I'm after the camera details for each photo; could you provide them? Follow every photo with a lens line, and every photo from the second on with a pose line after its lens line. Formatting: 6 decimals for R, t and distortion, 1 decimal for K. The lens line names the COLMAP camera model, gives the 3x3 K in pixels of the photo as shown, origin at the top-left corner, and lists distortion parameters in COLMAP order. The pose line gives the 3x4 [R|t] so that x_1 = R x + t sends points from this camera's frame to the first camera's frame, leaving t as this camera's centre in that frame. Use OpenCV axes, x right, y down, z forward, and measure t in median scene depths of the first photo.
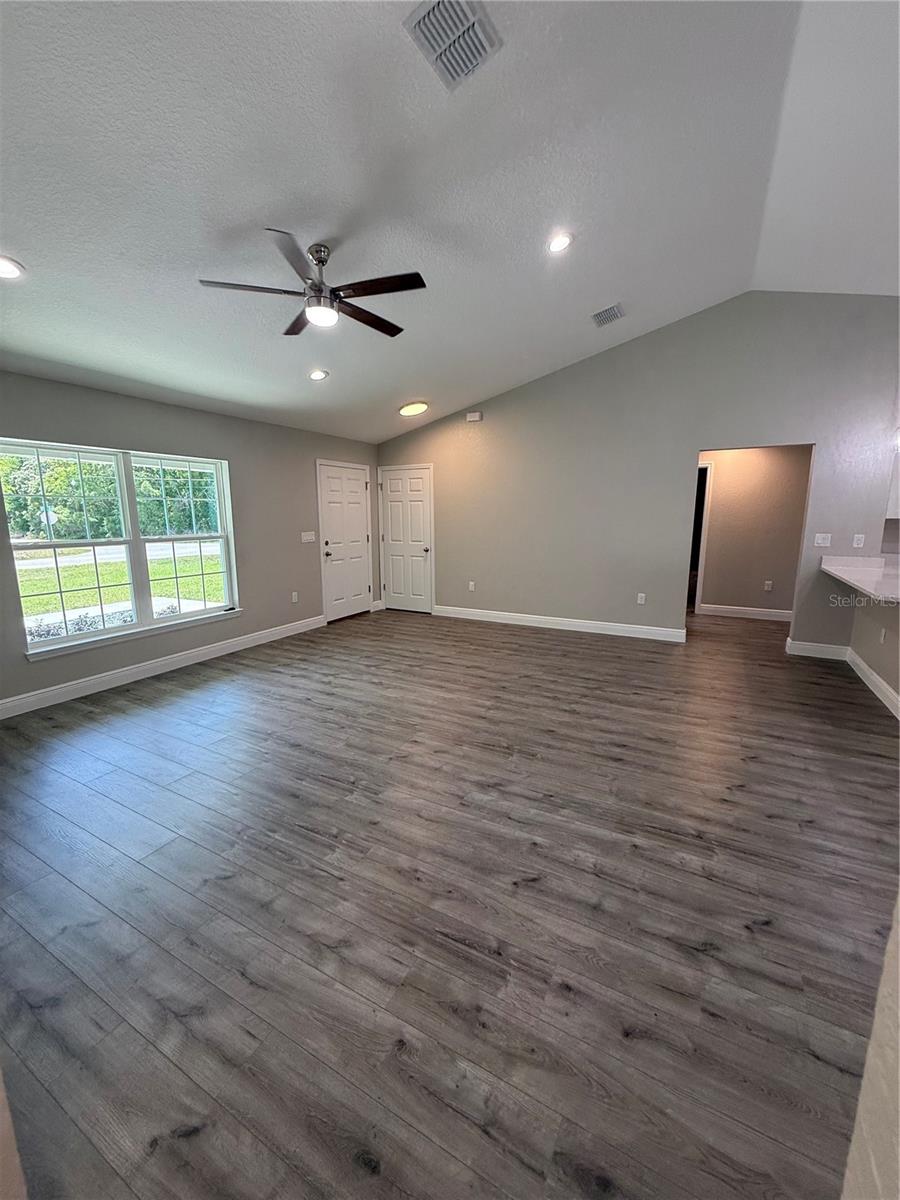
lens RADIAL K [[478.5, 0, 448.3], [0, 478.5, 598.0], [0, 0, 1]] dist [-0.000124, 0.000121]
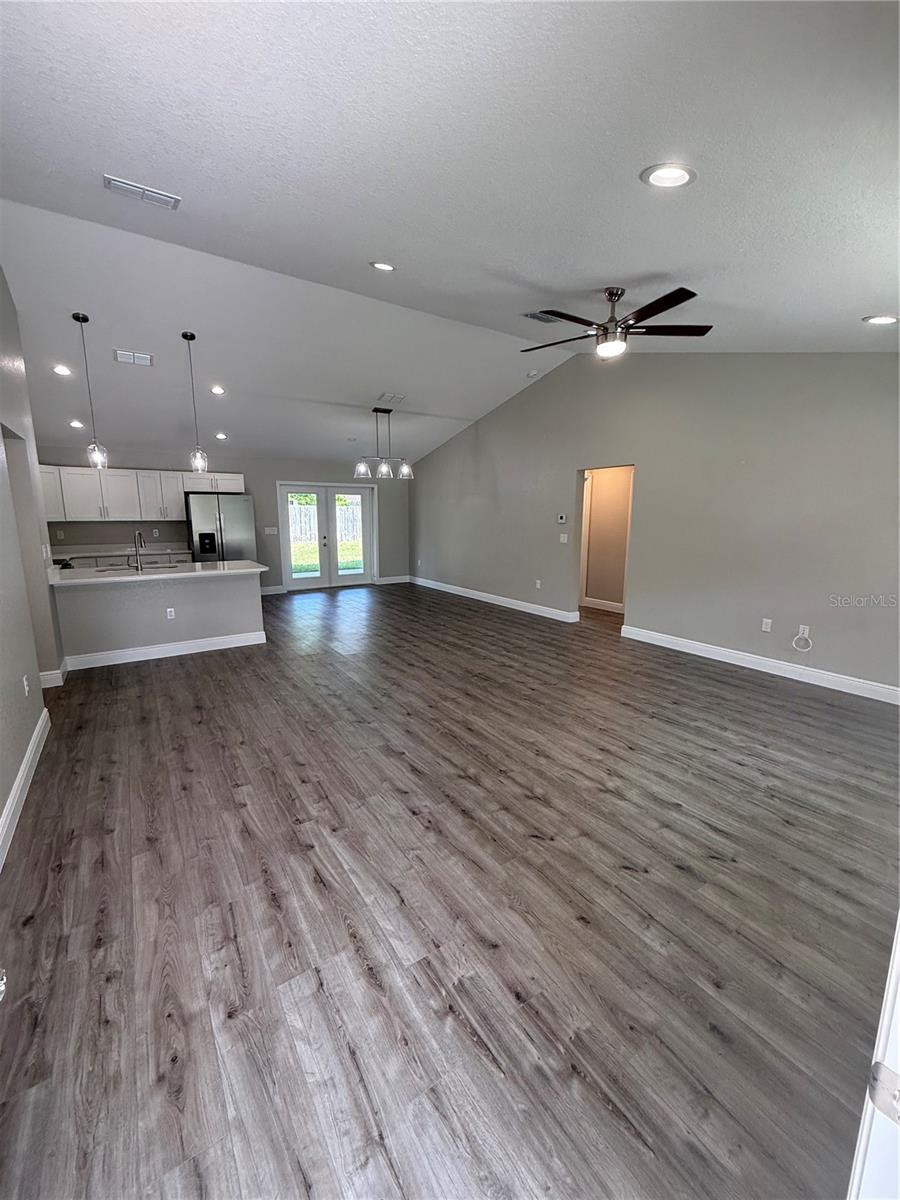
lens RADIAL K [[478.5, 0, 448.3], [0, 478.5, 598.0], [0, 0, 1]] dist [-0.000124, 0.000121]
pose [[-0.886958, -0.079589, 0.454941, -0.345621], [0.083291, 0.941324, 0.327065, -0.310572], [-0.454277, 0.327986, -0.828286, 1.641249]]
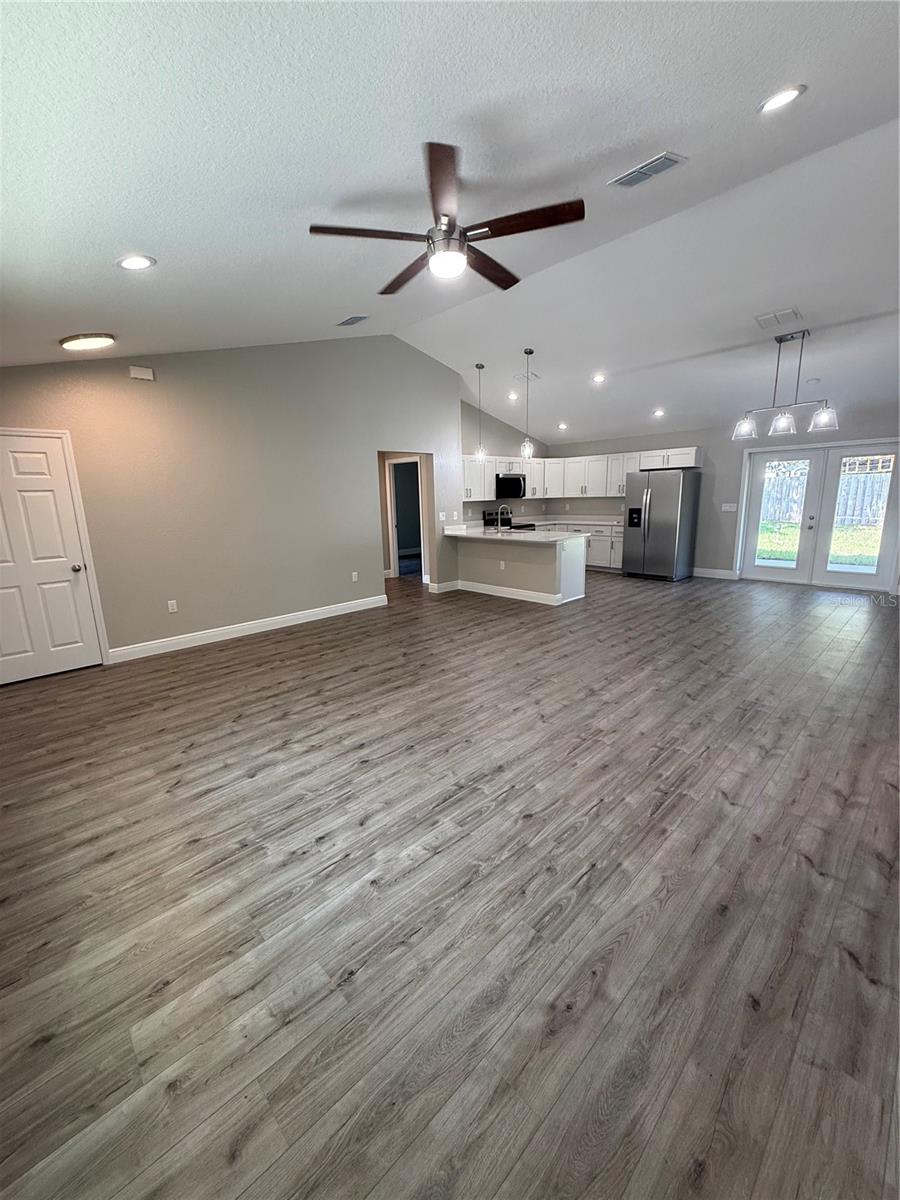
lens RADIAL K [[478.5, 0, 448.3], [0, 478.5, 598.0], [0, 0, 1]] dist [-0.000124, 0.000121]
pose [[0.304520, -0.203724, 0.930464, -0.826489], [0.192351, 0.969886, 0.149403, -0.106348], [-0.932882, 0.133480, 0.334537, 0.570100]]
